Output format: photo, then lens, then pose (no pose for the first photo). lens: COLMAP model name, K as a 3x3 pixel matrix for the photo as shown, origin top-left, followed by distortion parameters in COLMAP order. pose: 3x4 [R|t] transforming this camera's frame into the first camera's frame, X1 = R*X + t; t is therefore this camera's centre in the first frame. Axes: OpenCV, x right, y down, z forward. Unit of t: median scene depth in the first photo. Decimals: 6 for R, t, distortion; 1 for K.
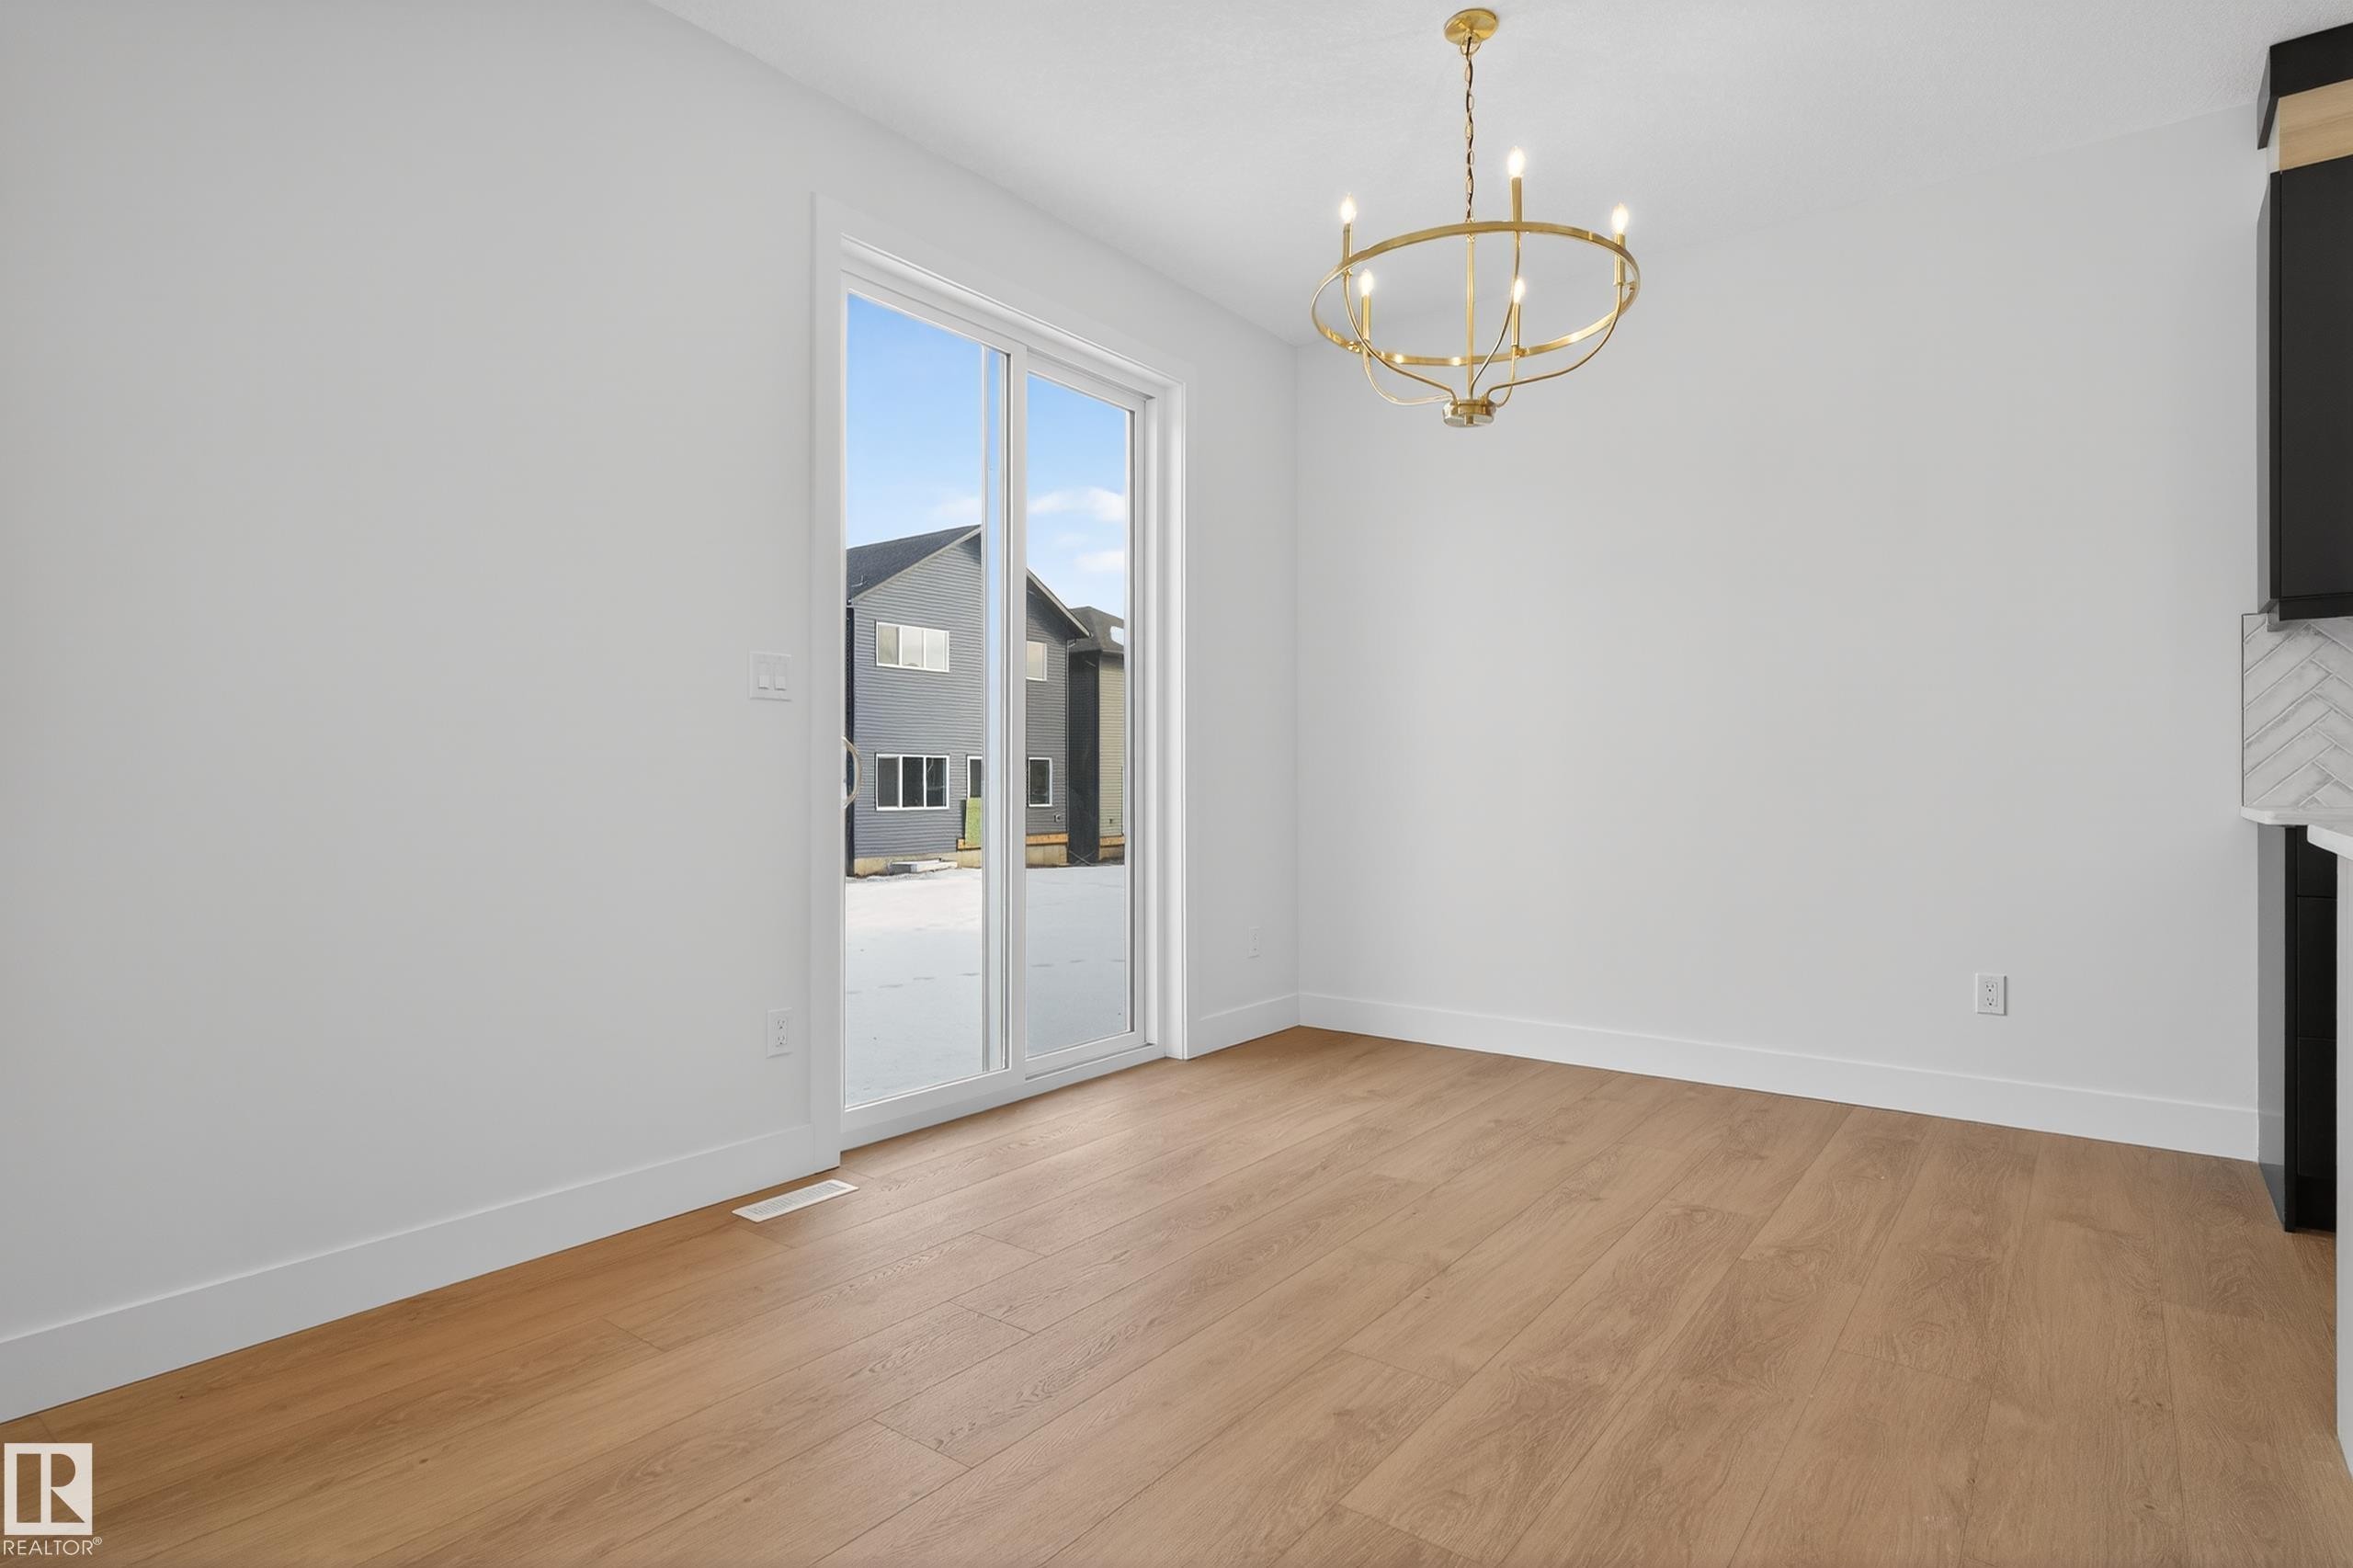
lens RADIAL K [[1209.4, 0, 1163.6], [0, 1209.4, 784.7], [0, 0, 1]] dist [-0.005991, 0.003958]
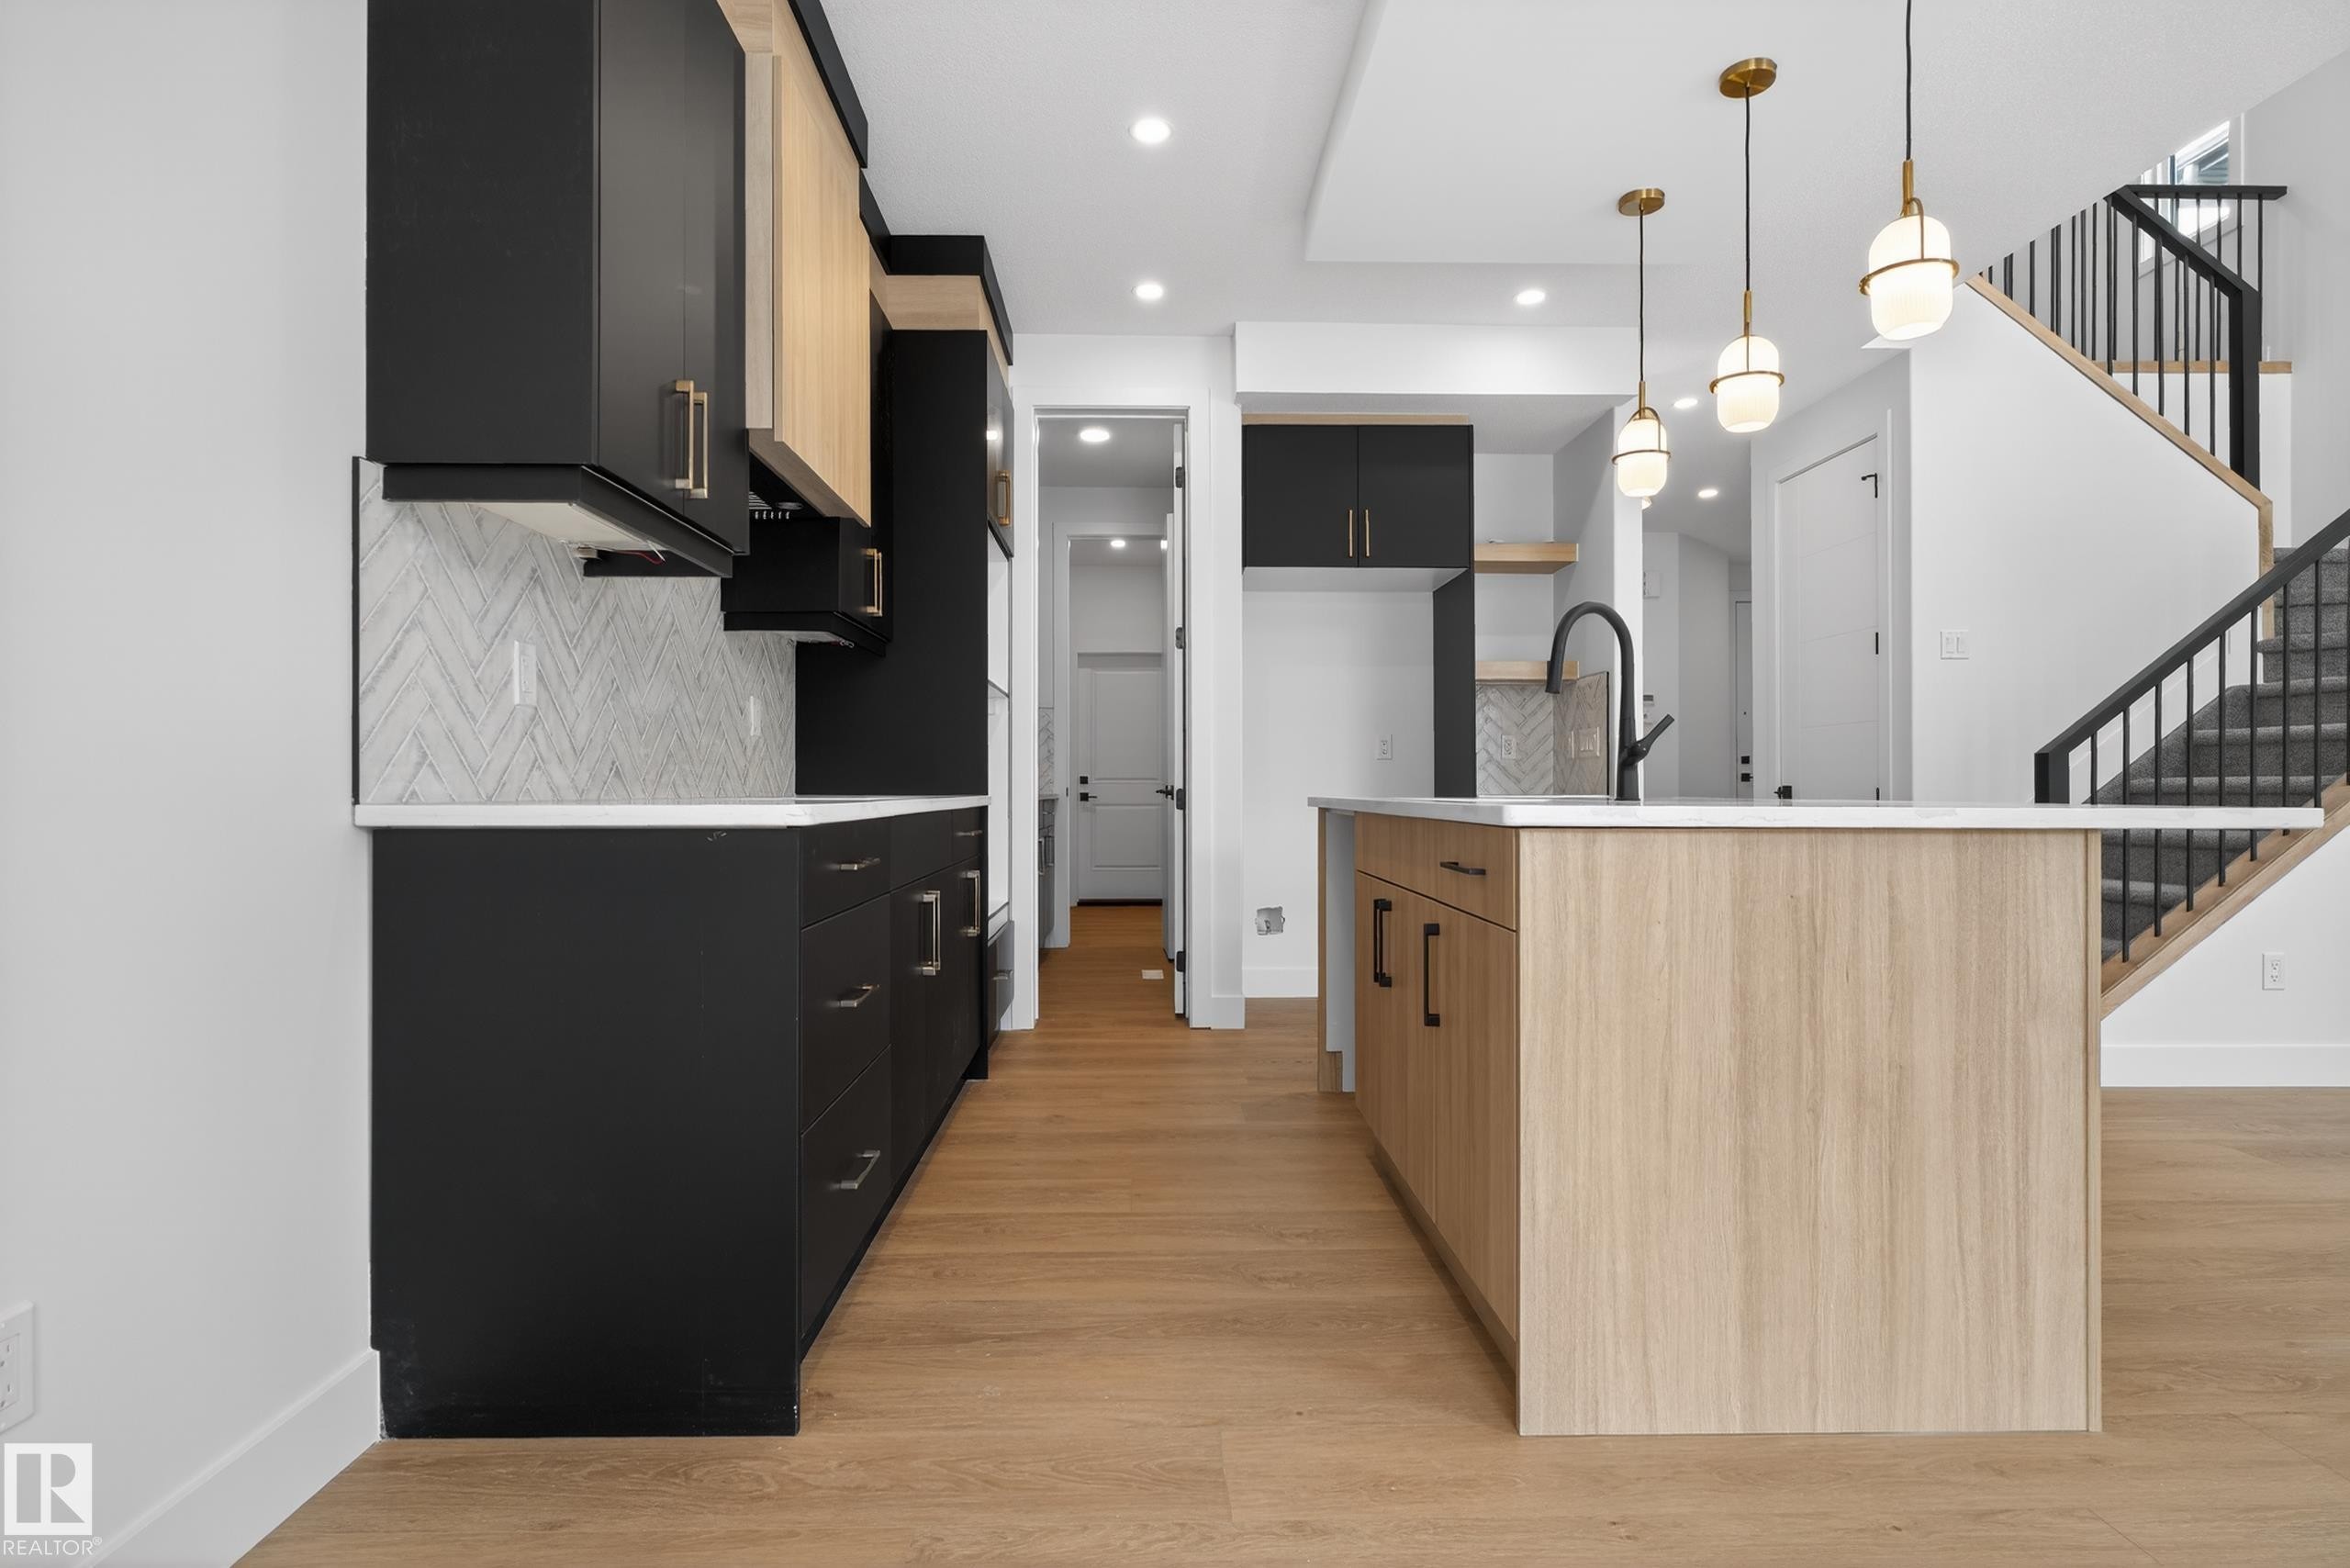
lens RADIAL K [[1207.9, 0, 1176.1], [0, 1207.9, 784.8], [0, 0, 1]] dist [-0.005991, 0.003958]
pose [[-0.639502, 0.003697, 0.768781, 0.267539], [0.002949, 0.999993, -0.002356, 0.011876], [-0.768784, 0.000760, -0.639508, 1.198872]]
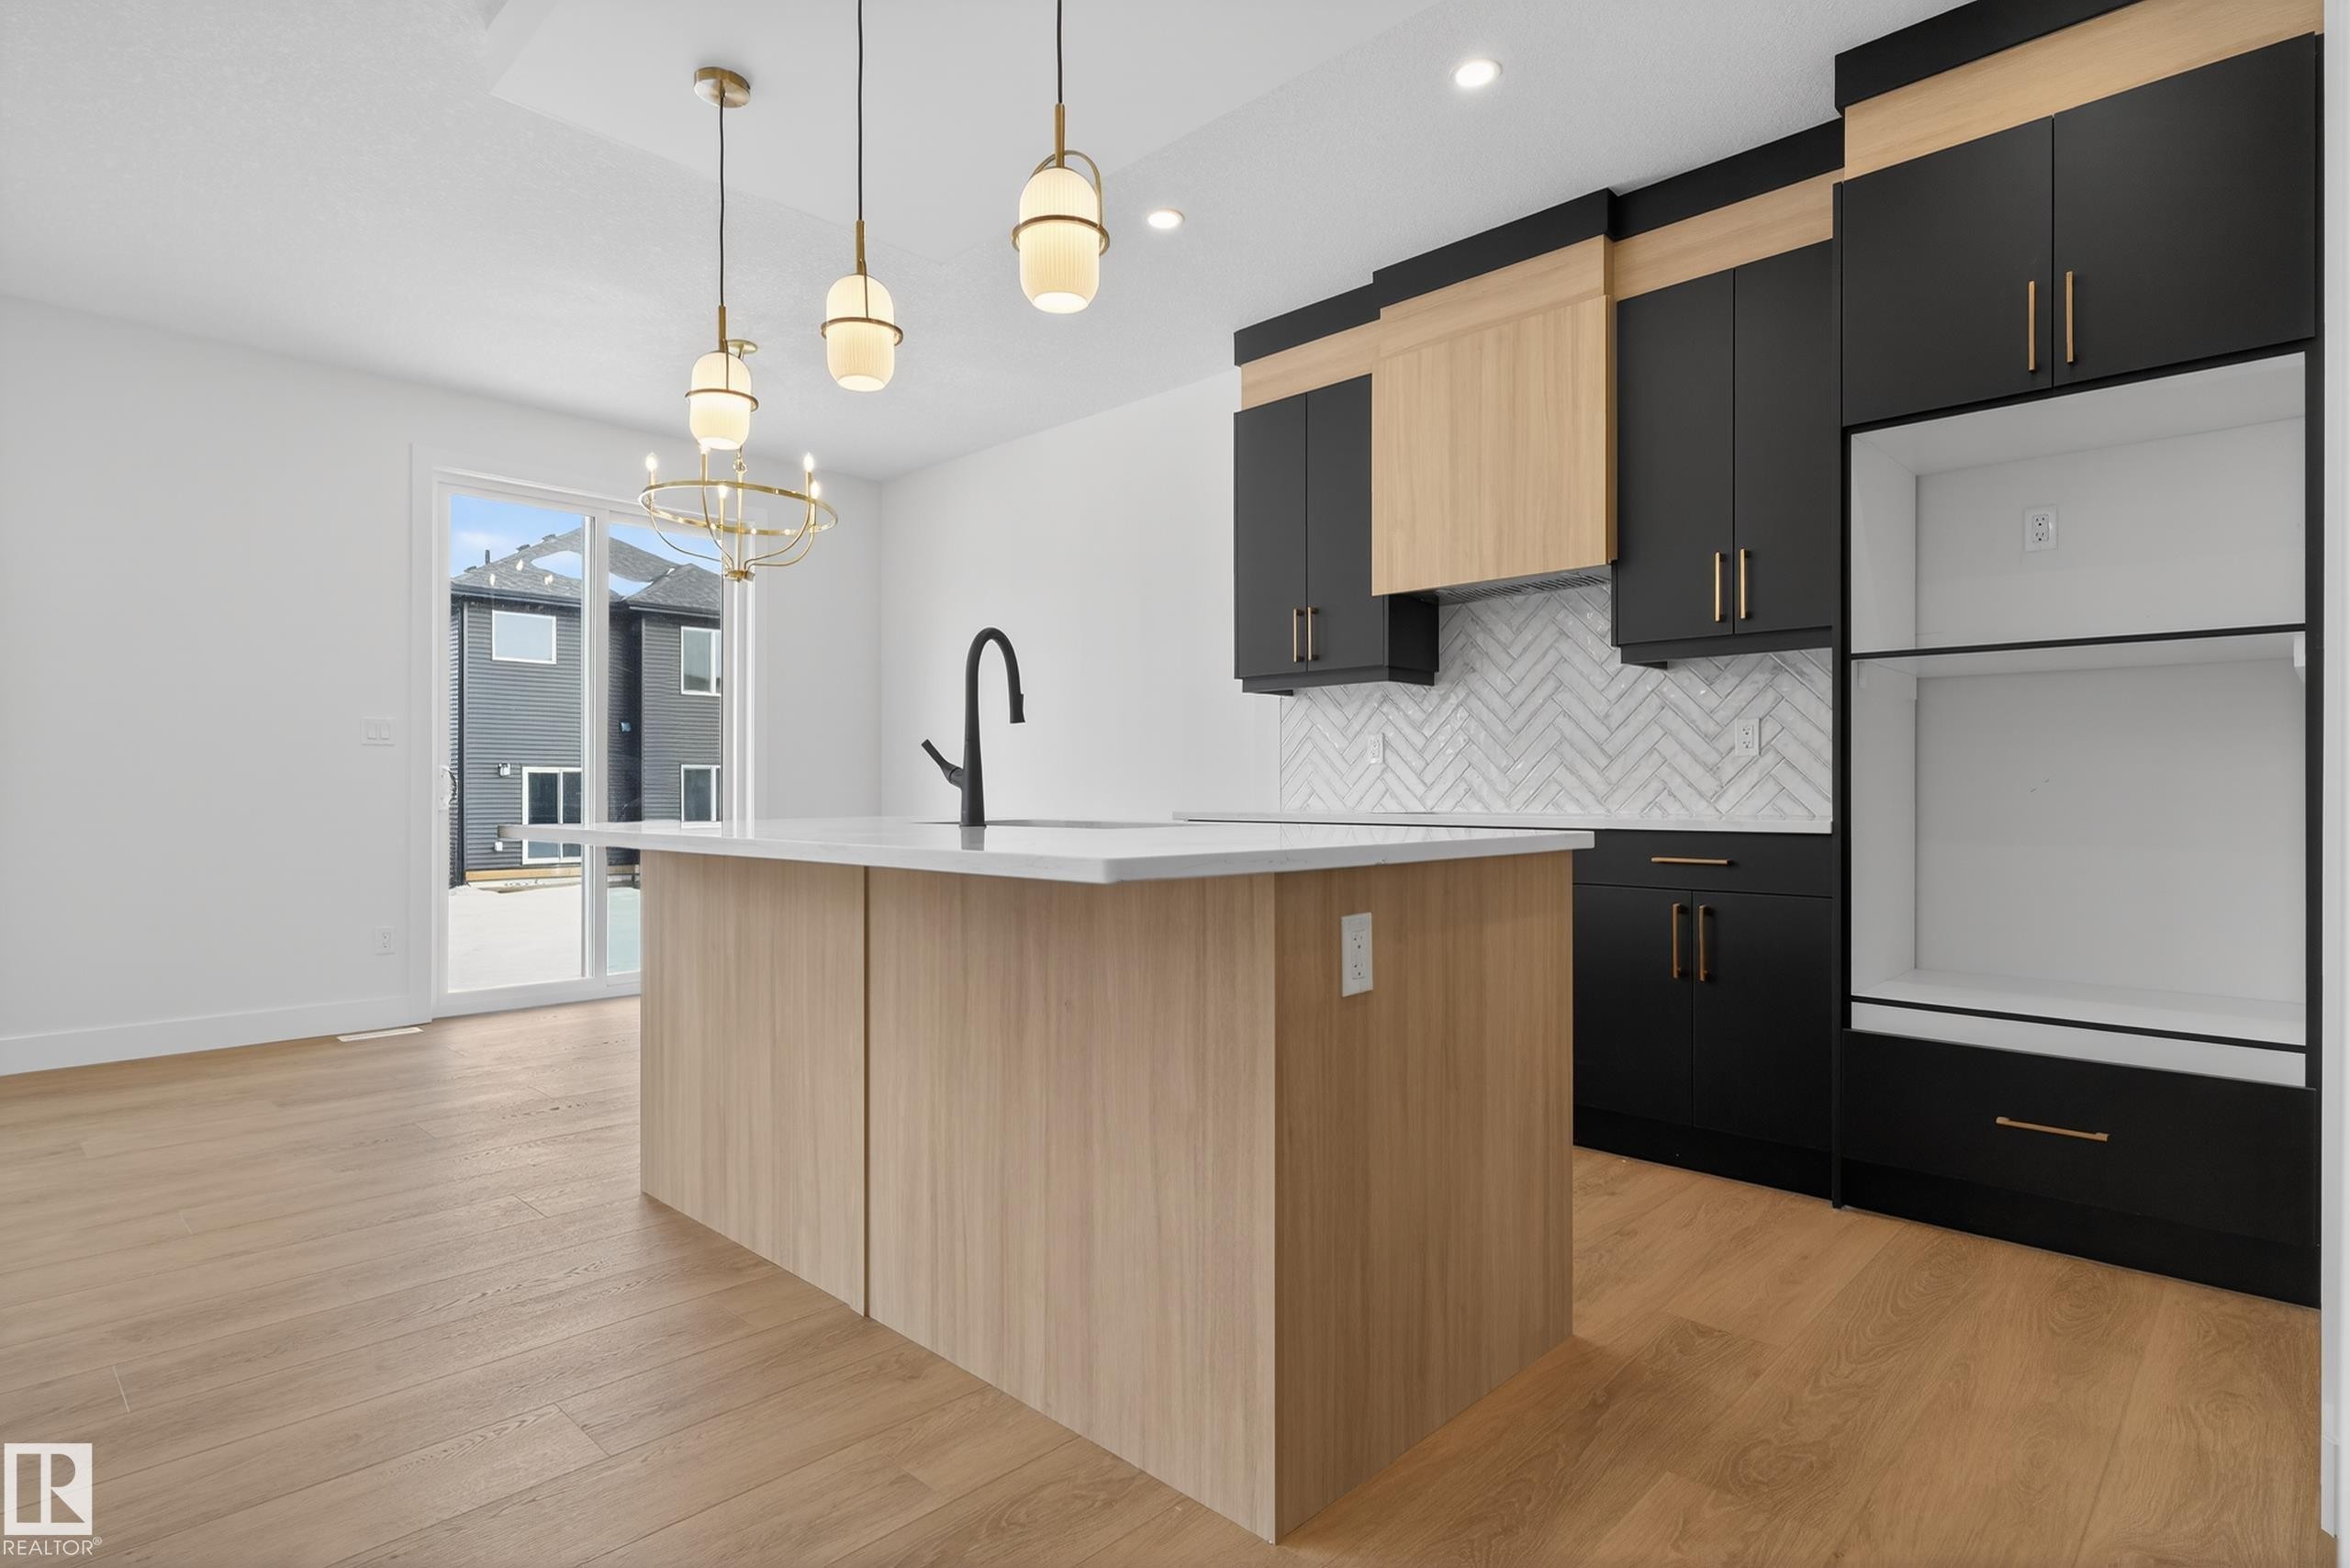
lens RADIAL K [[1207.9, 0, 1179.9], [0, 1207.9, 789.8], [0, 0, 1]] dist [-0.005991, 0.003958]
pose [[0.994355, -0.000469, -0.106104, 1.045974], [0.000219, 0.999997, -0.002370, -0.003277], [0.106104, 0.002334, 0.994352, -0.613904]]
